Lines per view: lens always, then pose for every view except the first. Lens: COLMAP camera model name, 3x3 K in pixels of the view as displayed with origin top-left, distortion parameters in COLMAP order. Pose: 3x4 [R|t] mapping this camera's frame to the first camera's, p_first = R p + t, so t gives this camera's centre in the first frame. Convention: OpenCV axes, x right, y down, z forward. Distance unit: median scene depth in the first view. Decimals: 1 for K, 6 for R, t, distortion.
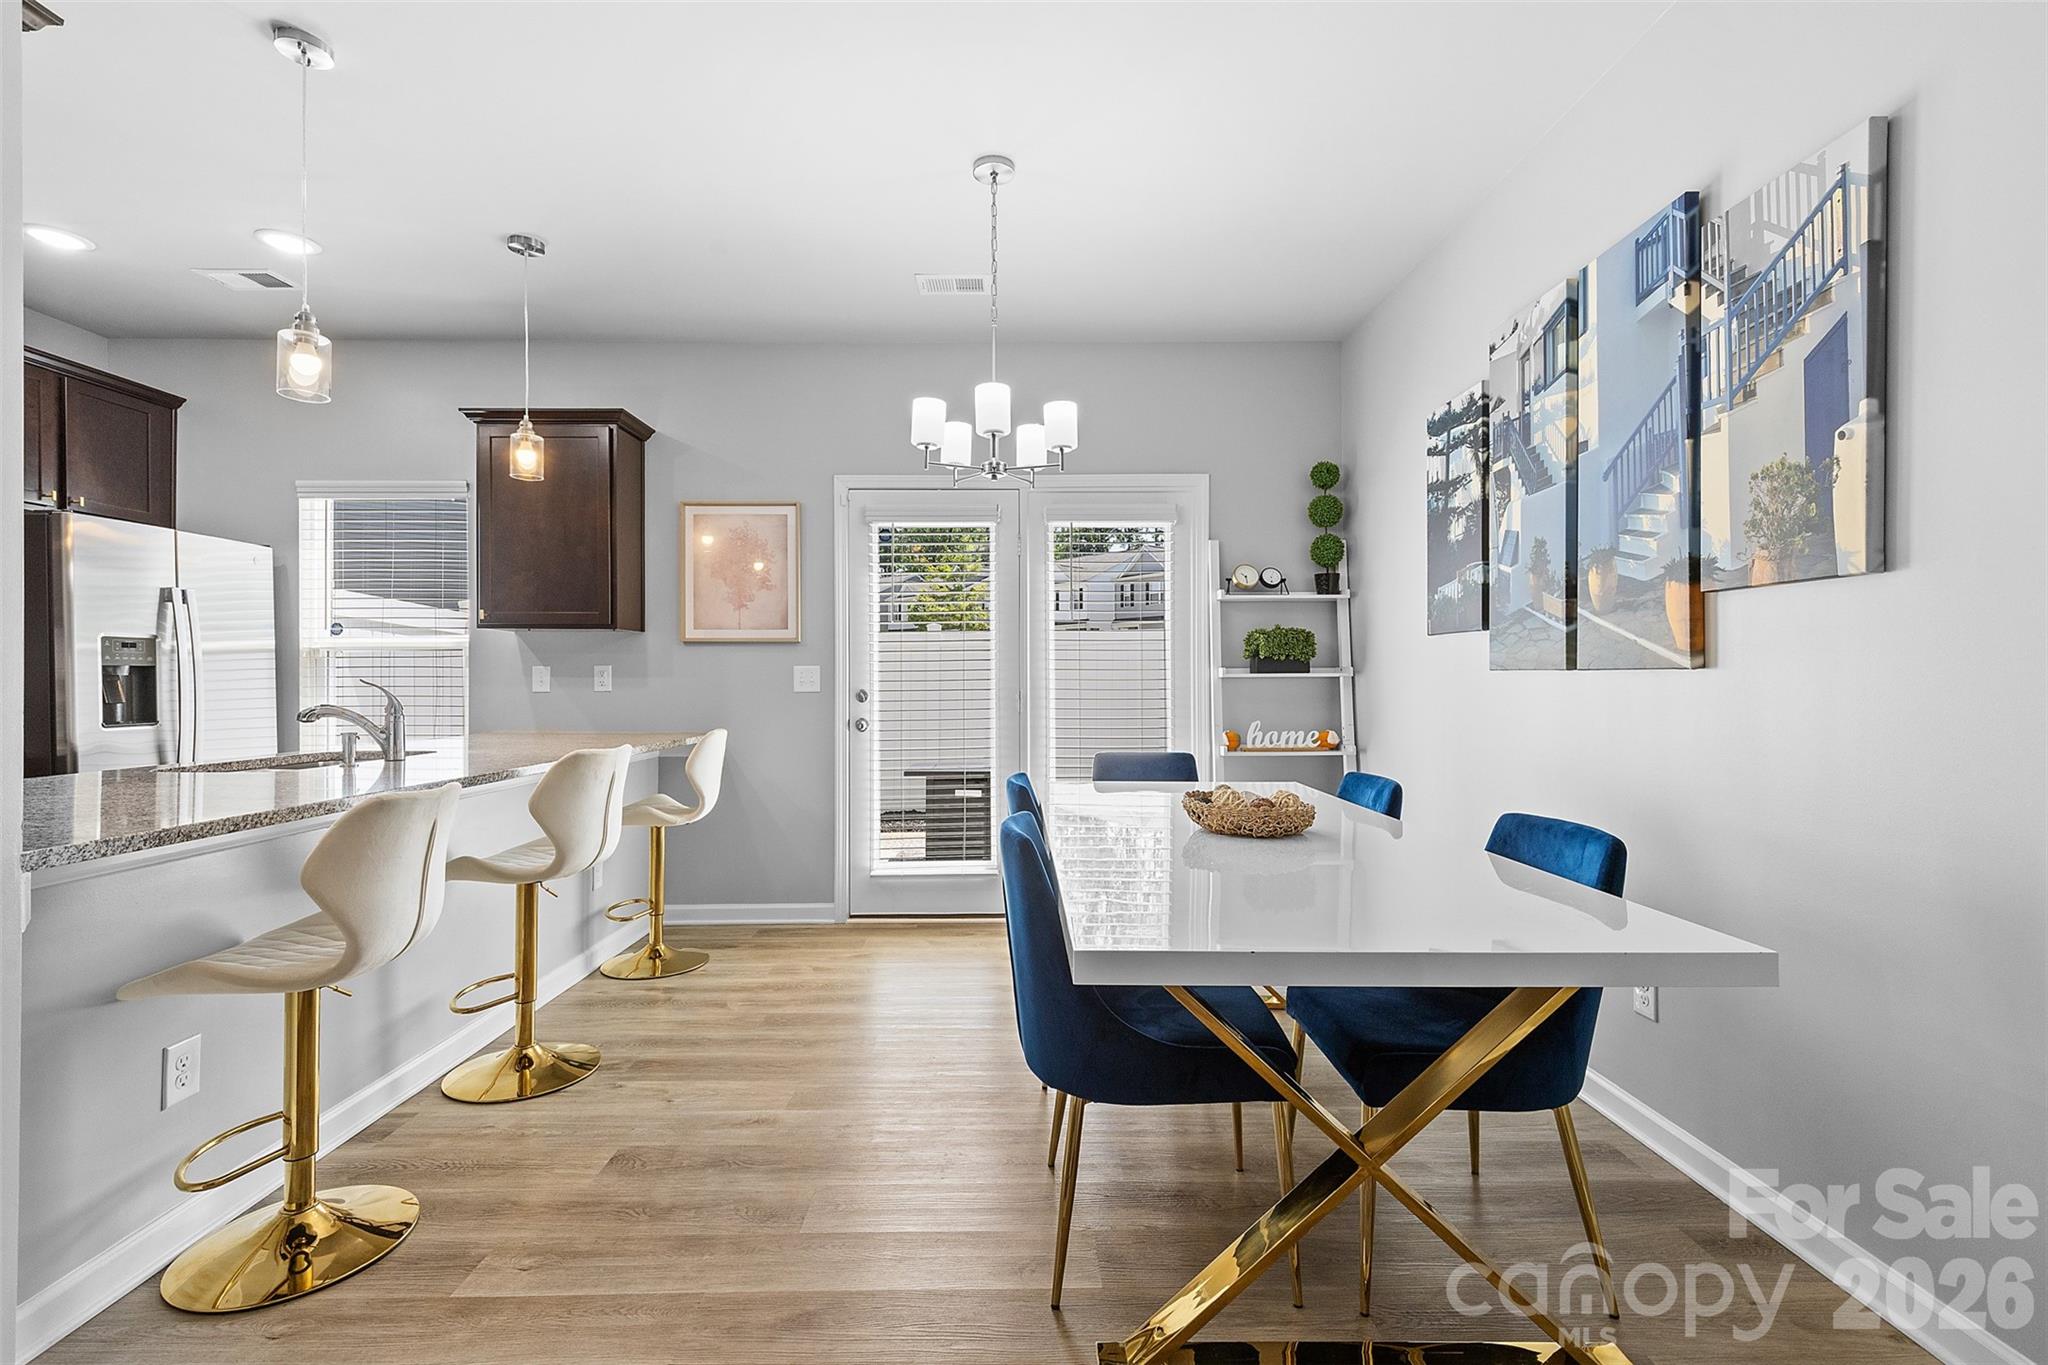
lens RADIAL K [[916.5, 0, 1024.1], [0, 916.5, 677.2], [0, 0, 1]] dist [0.000039, -0.000005]
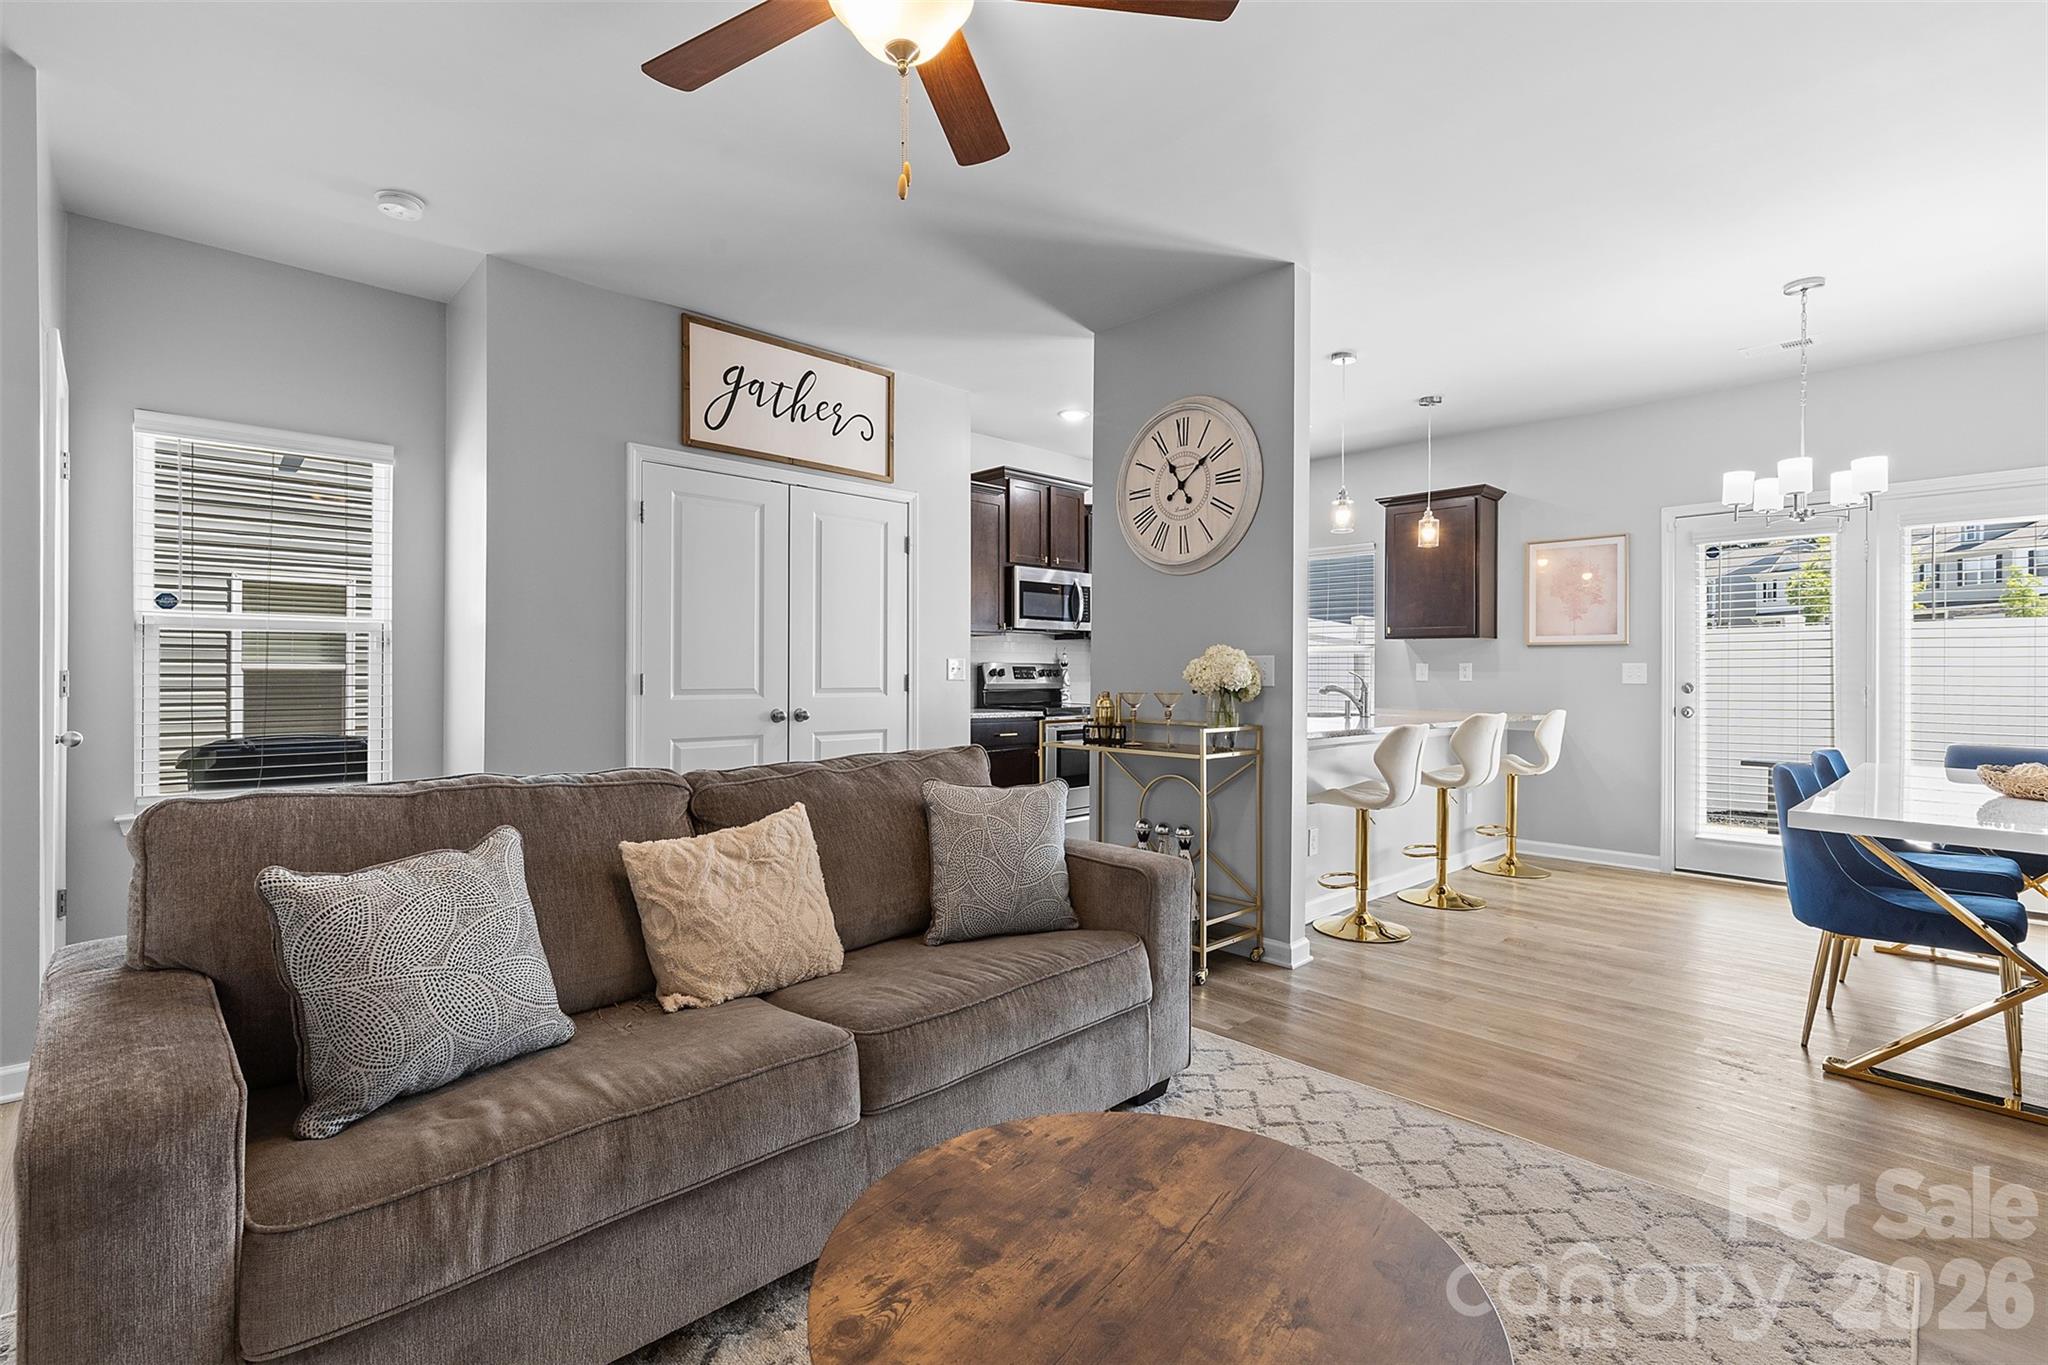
lens RADIAL K [[925.4, 0, 1019.0], [0, 925.4, 668.3], [0, 0, 1]] dist [0.003489, 0.000254]
pose [[0.682035, 0.003261, -0.731312, 0.154207], [-0.005247, 0.999986, -0.000434, -0.000378], [0.731301, 0.004133, 0.682042, -0.640124]]
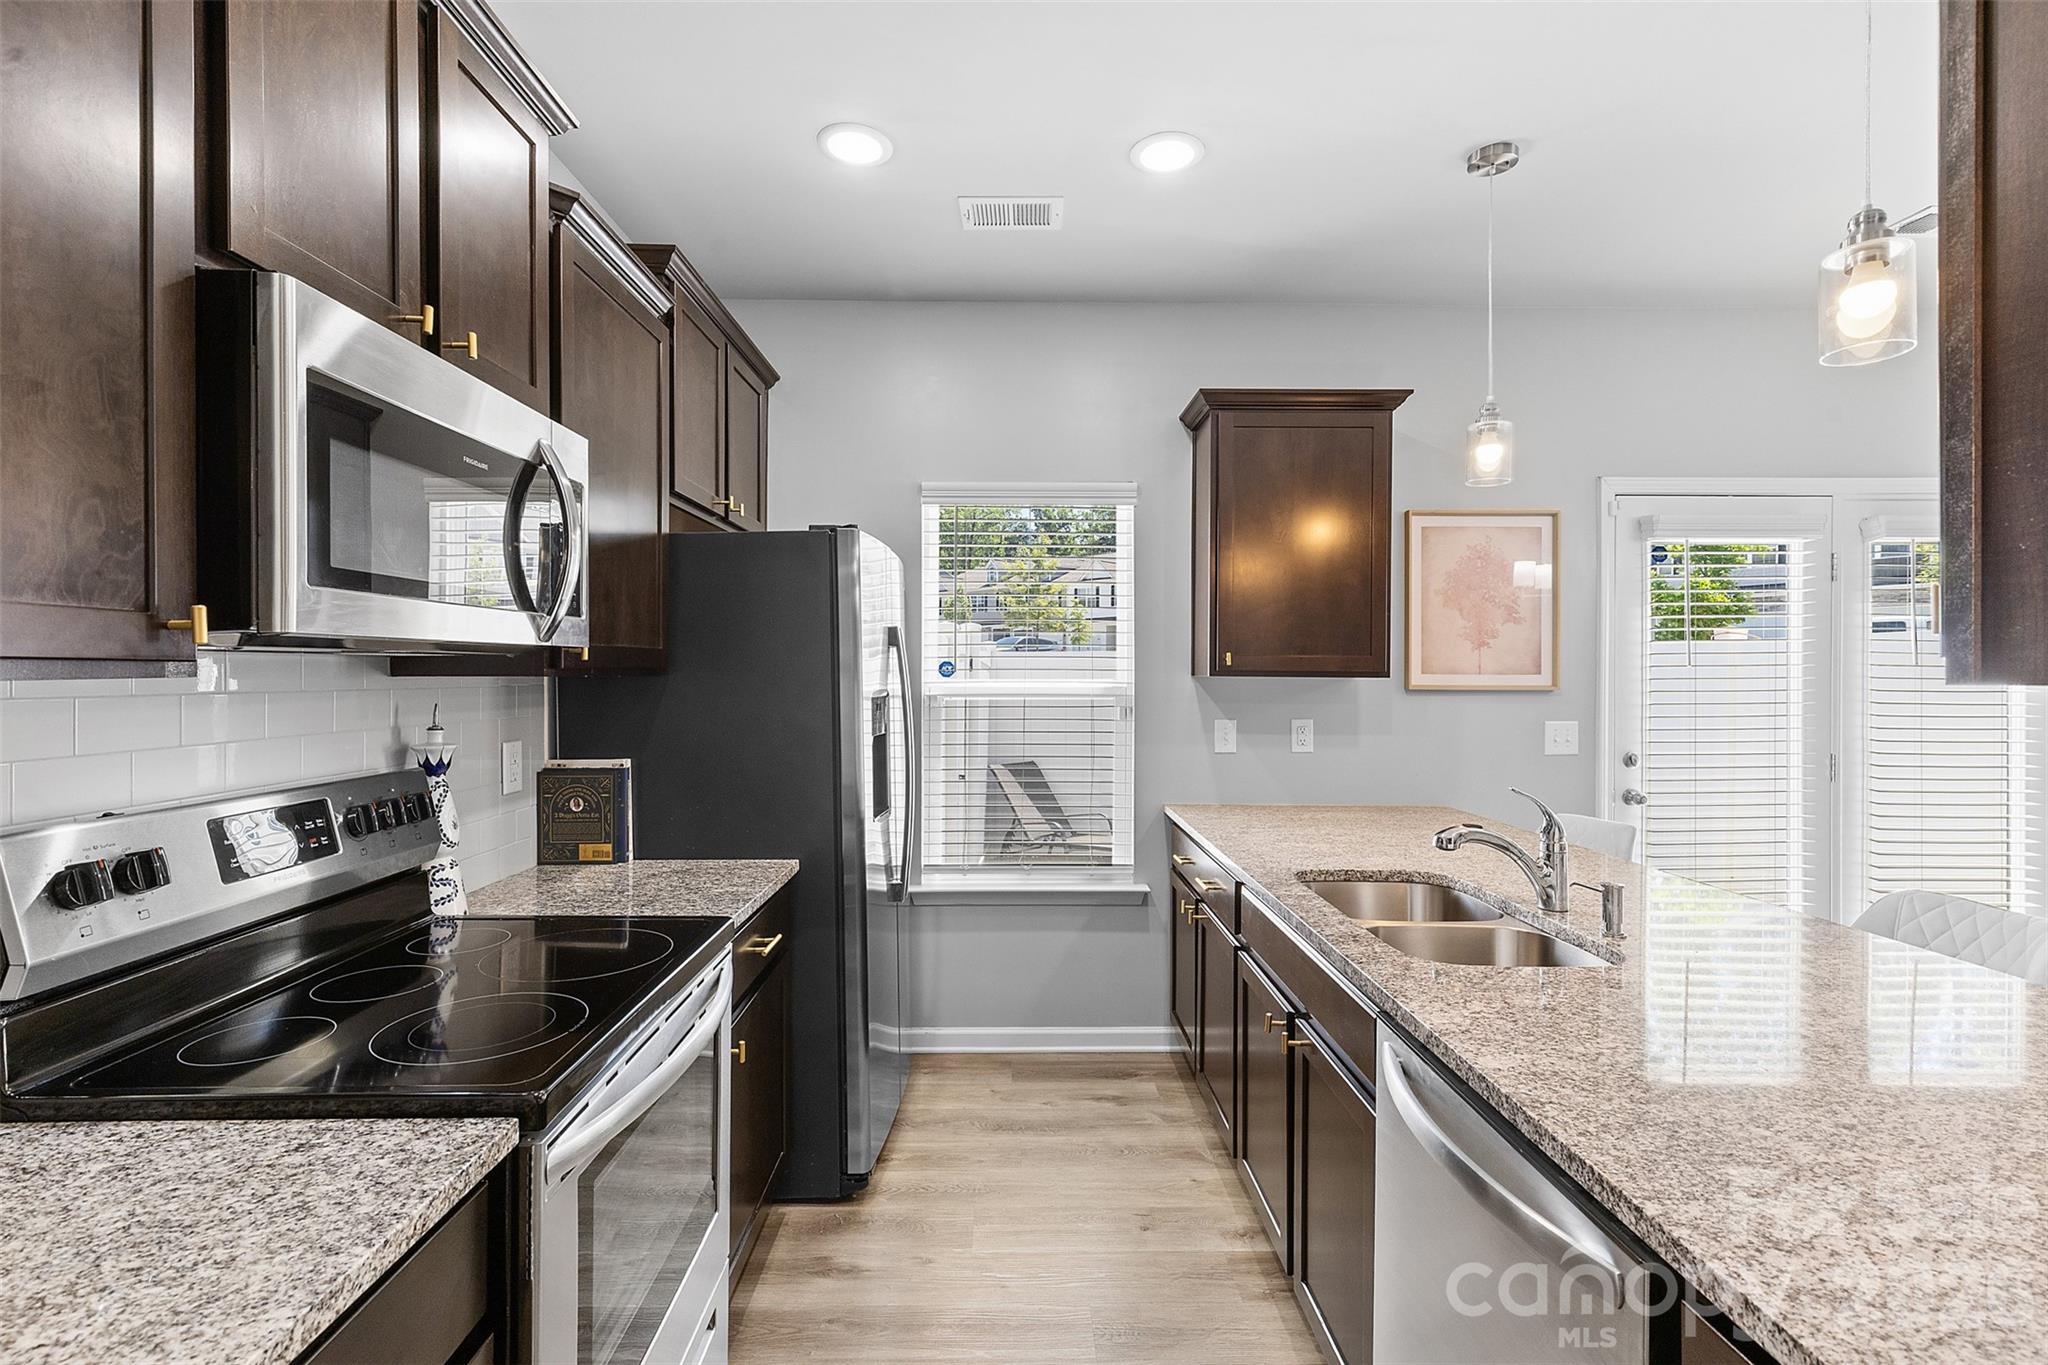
lens RADIAL K [[919.3, 0, 1024.0], [0, 919.3, 682.5], [0, 0, 1]] dist [0.005631, 0.000232]
pose [[0.999990, 0.003743, 0.002427, -0.937247], [-0.003766, 0.999944, 0.009890, -0.068969], [-0.002390, -0.009899, 0.999948, 0.288140]]
